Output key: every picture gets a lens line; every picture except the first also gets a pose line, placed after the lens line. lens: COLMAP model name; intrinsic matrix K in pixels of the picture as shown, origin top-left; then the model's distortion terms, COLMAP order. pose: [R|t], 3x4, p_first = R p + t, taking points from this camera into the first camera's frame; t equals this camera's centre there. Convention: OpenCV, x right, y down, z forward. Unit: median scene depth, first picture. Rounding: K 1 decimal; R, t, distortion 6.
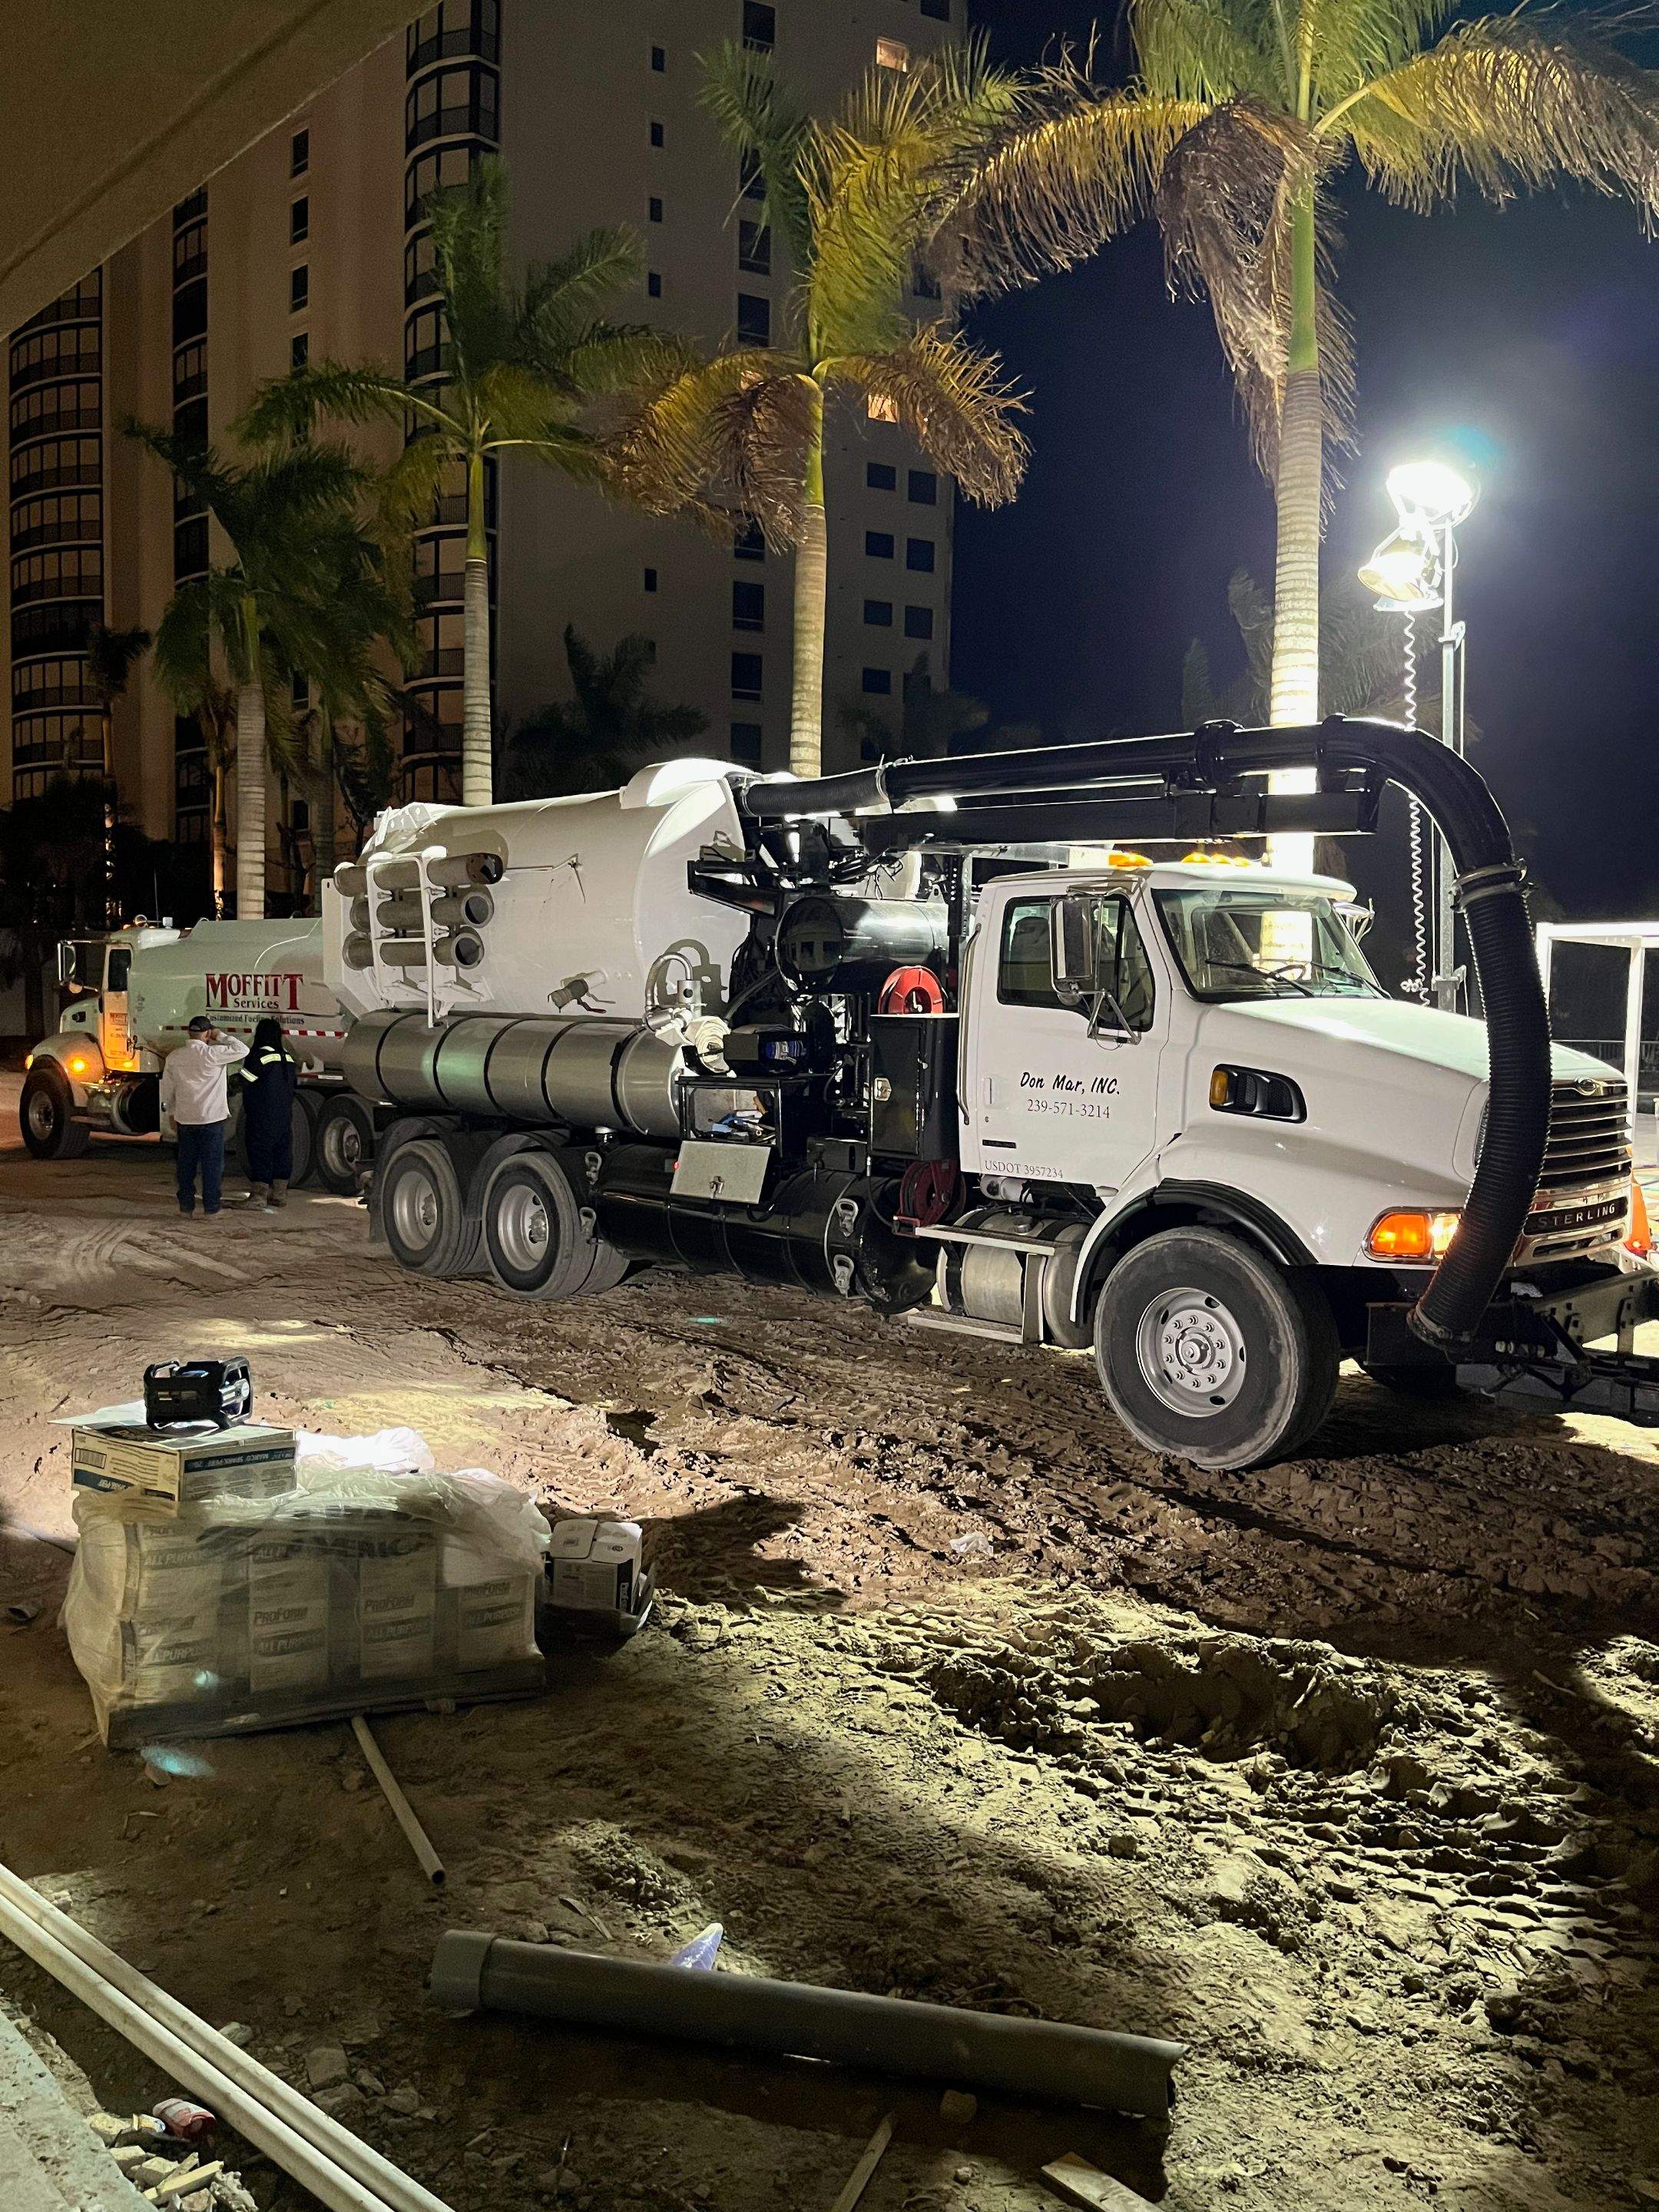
lens RADIAL K [[1673.9, 0, 811.5], [0, 1673.9, 1100.6], [0, 0, 1]] dist [0.069987, -0.094230]
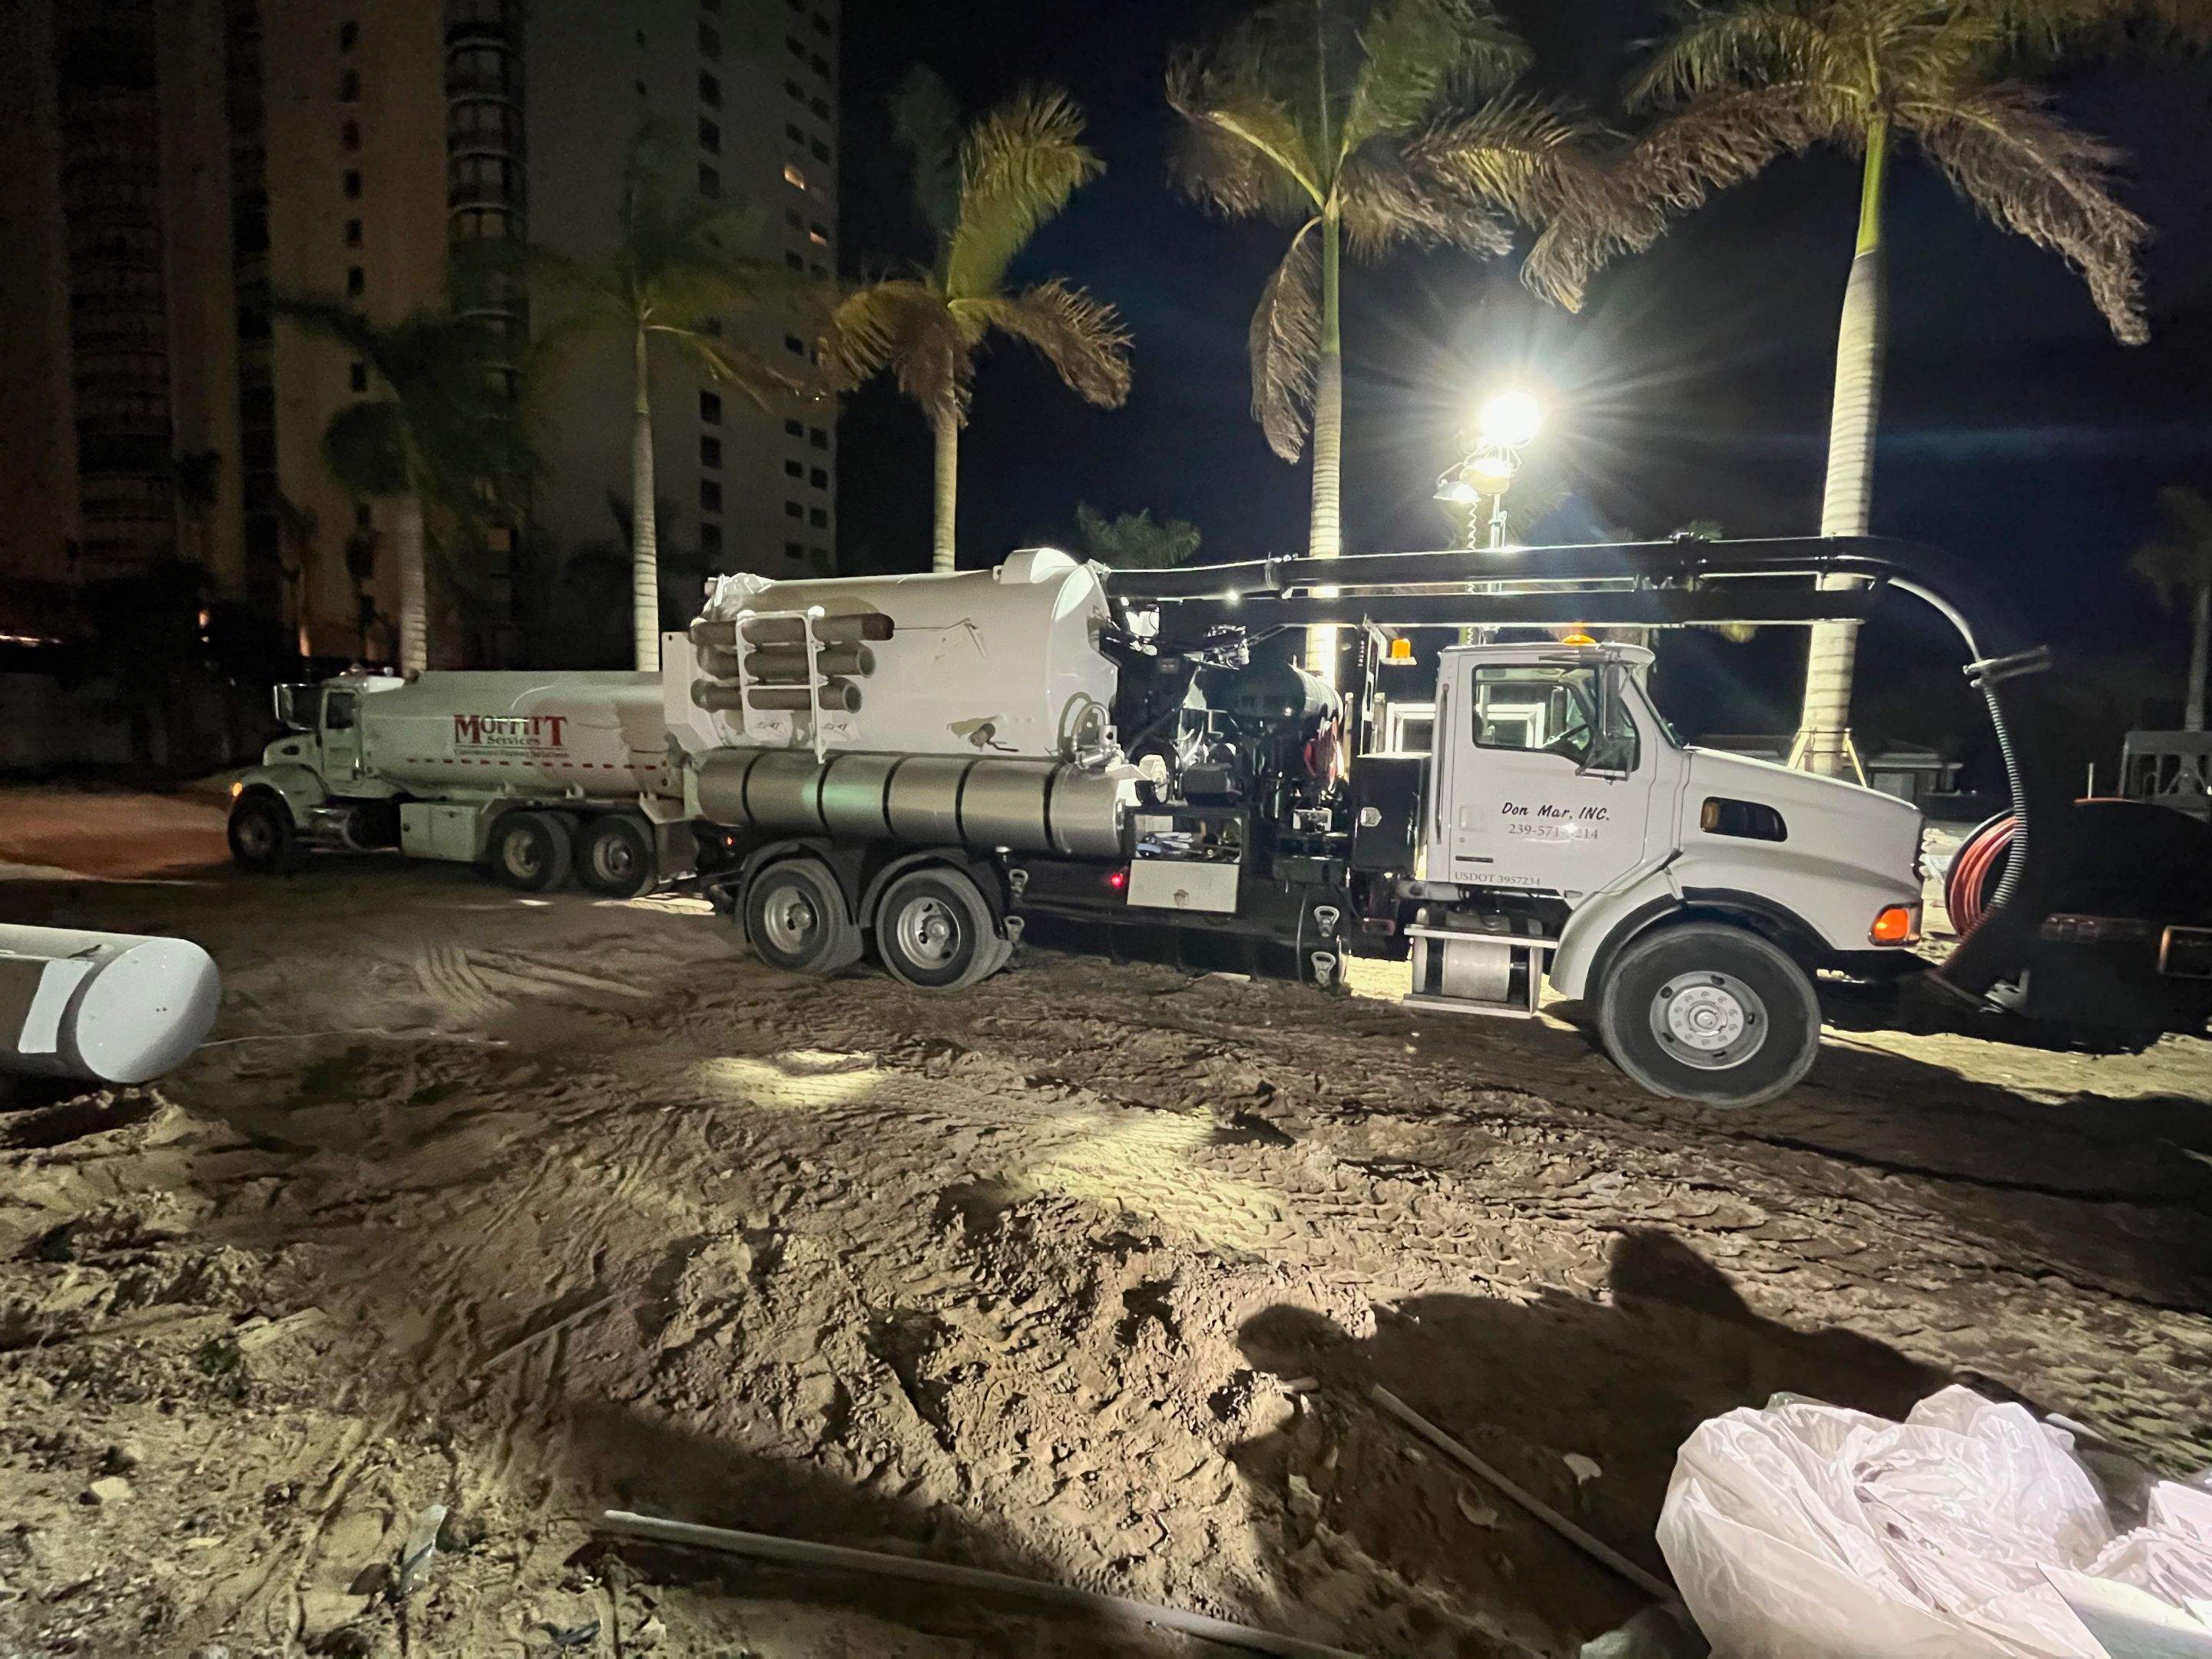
lens RADIAL K [[891.4, 0, 1106.2], [0, 891.4, 820.9], [0, 0, 1]] dist [-0.004190, 0.000301]
pose [[0.911057, -0.026395, 0.411434, -0.374834], [0.014788, 0.999398, 0.031370, -0.025493], [-0.412014, -0.022496, 0.910900, 0.450713]]
